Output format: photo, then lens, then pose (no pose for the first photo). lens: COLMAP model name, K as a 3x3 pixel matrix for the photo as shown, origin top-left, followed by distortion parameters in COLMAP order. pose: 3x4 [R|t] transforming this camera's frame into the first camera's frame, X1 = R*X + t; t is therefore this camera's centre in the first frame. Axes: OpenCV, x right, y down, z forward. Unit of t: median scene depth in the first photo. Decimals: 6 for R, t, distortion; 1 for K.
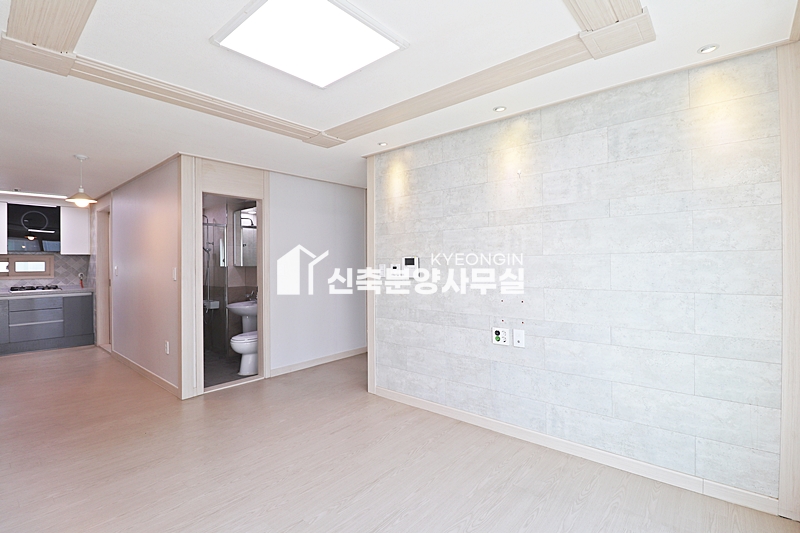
lens RADIAL K [[369.7, 0, 393.3], [0, 369.7, 263.5], [0, 0, 1]] dist [-0.021148, -0.002749]
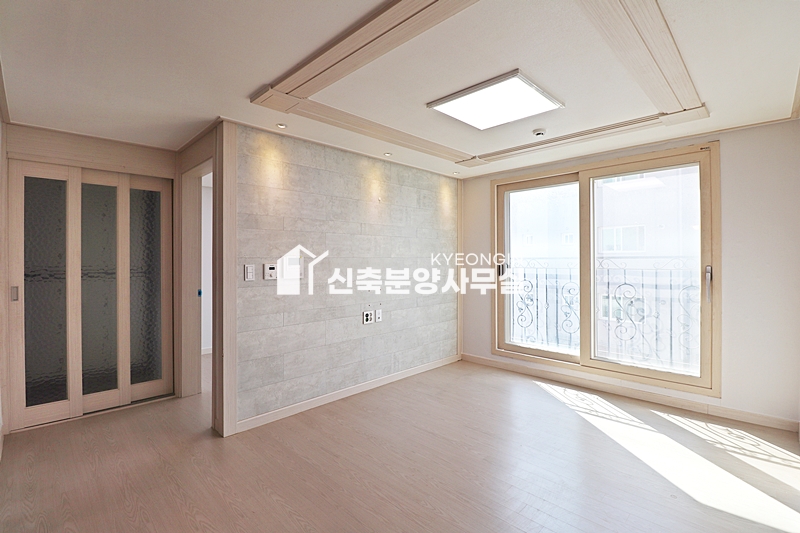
lens RADIAL K [[369.7, 0, 396.5], [0, 369.7, 263.5], [0, 0, 1]] dist [-0.021148, -0.002749]
pose [[0.067279, 0.000605, 0.997734, -0.937877], [0.006997, 0.999975, -0.001078, 0.003094], [-0.997710, 0.007054, 0.067273, 0.724411]]
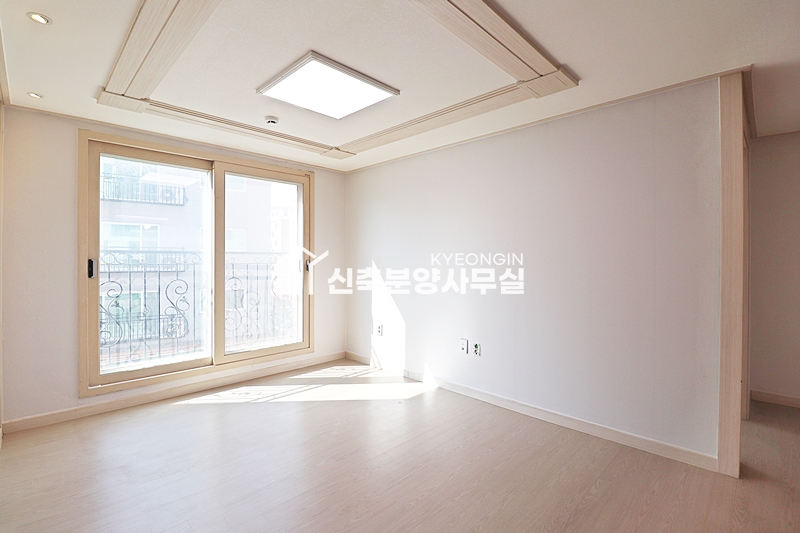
lens RADIAL K [[369.7, 0, 399.3], [0, 369.7, 262.4], [0, 0, 1]] dist [-0.021148, -0.002749]
pose [[-0.998411, 0.005423, 0.056082, -0.319077], [0.006064, 0.999918, 0.011266, 0.009807], [-0.056017, 0.011588, -0.998363, 1.323967]]
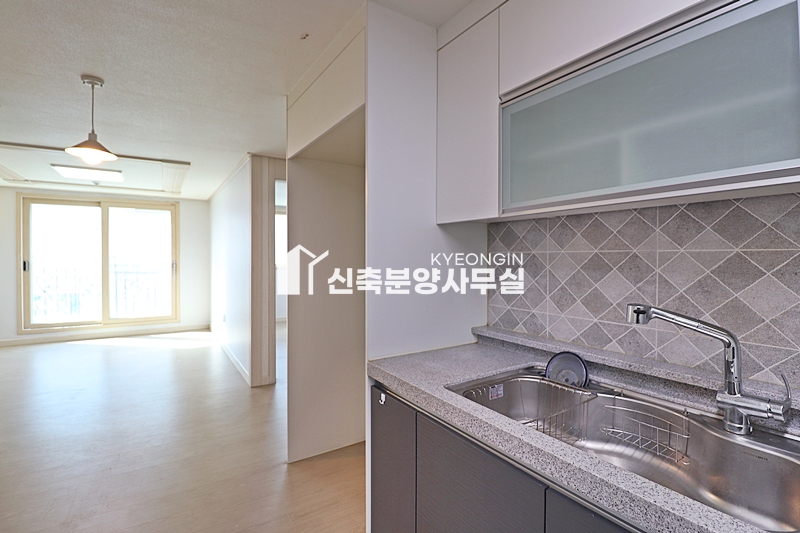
lens RADIAL K [[369.7, 0, 397.6], [0, 369.7, 263.5], [0, 0, 1]] dist [-0.021148, -0.002749]
pose [[-0.957628, 0.009692, 0.287846, -1.713675], [0.012110, 0.999905, 0.006620, 0.030736], [-0.287755, 0.009826, -0.957654, 1.581541]]
